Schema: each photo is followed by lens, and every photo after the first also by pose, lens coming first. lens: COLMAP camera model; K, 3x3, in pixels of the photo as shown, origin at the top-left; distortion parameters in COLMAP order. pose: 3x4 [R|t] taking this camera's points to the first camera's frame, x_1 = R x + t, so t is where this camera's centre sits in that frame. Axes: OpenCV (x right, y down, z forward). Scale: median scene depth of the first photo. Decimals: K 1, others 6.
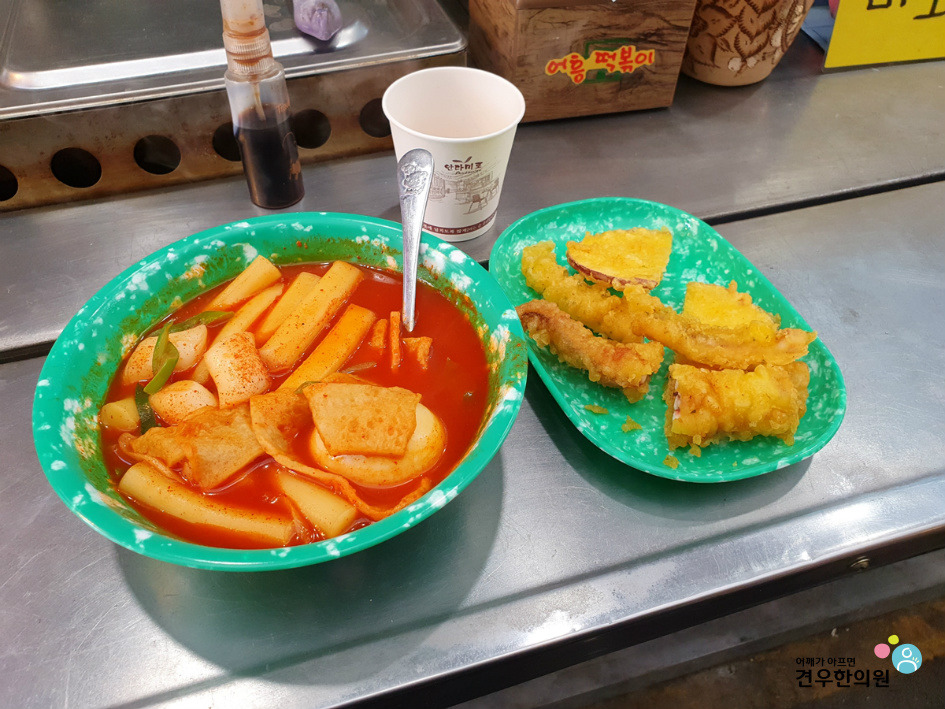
lens RADIAL K [[719.1, 0, 446.4], [0, 719.1, 375.5], [0, 0, 1]] dist [0.060039, -0.163733]
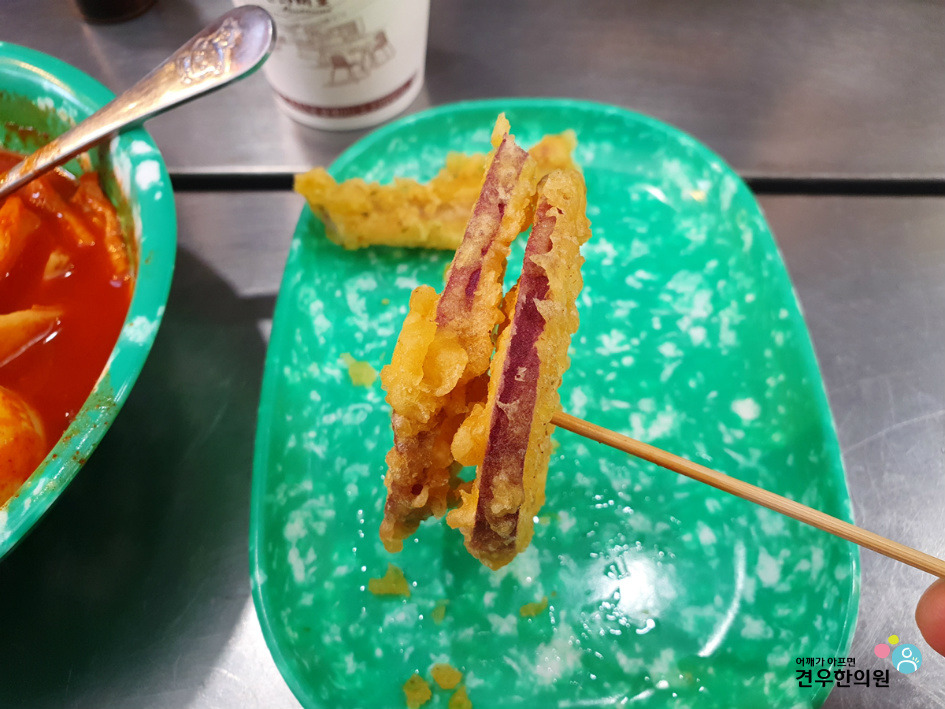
lens RADIAL K [[760.1, 0, 477.3], [0, 760.1, 361.9], [0, 0, 1]] dist [-0.140287, 0.148265]
pose [[0.954790, 0.249686, -0.161346, 0.358153], [-0.217903, 0.956998, 0.191501, -0.190713], [0.202223, -0.147685, 0.968140, 0.524782]]
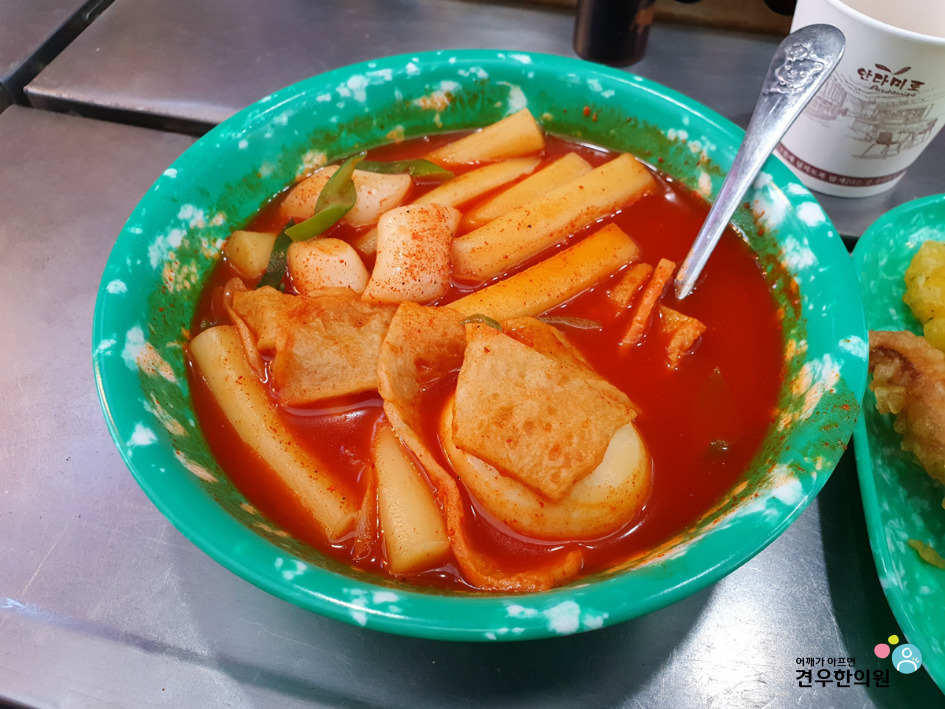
lens RADIAL K [[749.9, 0, 472.5], [0, 749.9, 354.5], [0, 0, 1]] dist [-0.067327, 0.065754]
pose [[0.854920, 0.418788, -0.306151, 0.012424], [-0.384101, 0.907685, 0.169039, -0.056873], [0.348681, -0.026922, 0.936855, 0.331556]]
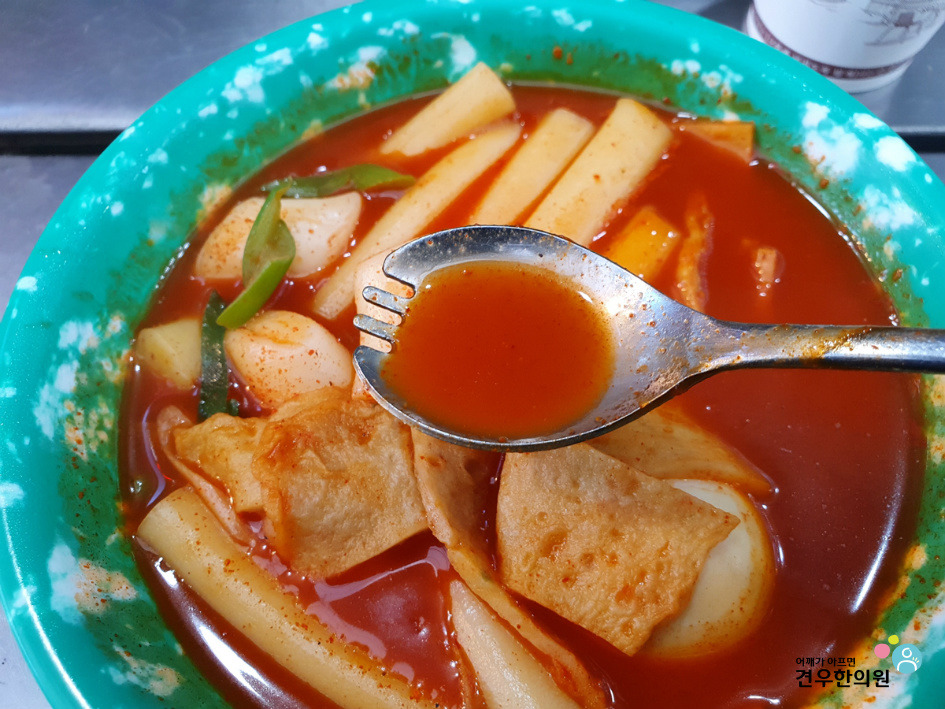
lens RADIAL K [[746.3, 0, 475.4], [0, 746.3, 366.3], [0, 0, 1]] dist [-0.067003, 0.054609]
pose [[0.961149, 0.240075, -0.136222, -0.145359], [-0.193965, 0.938545, 0.285501, -0.120295], [0.196392, -0.247986, 0.948648, 0.472128]]
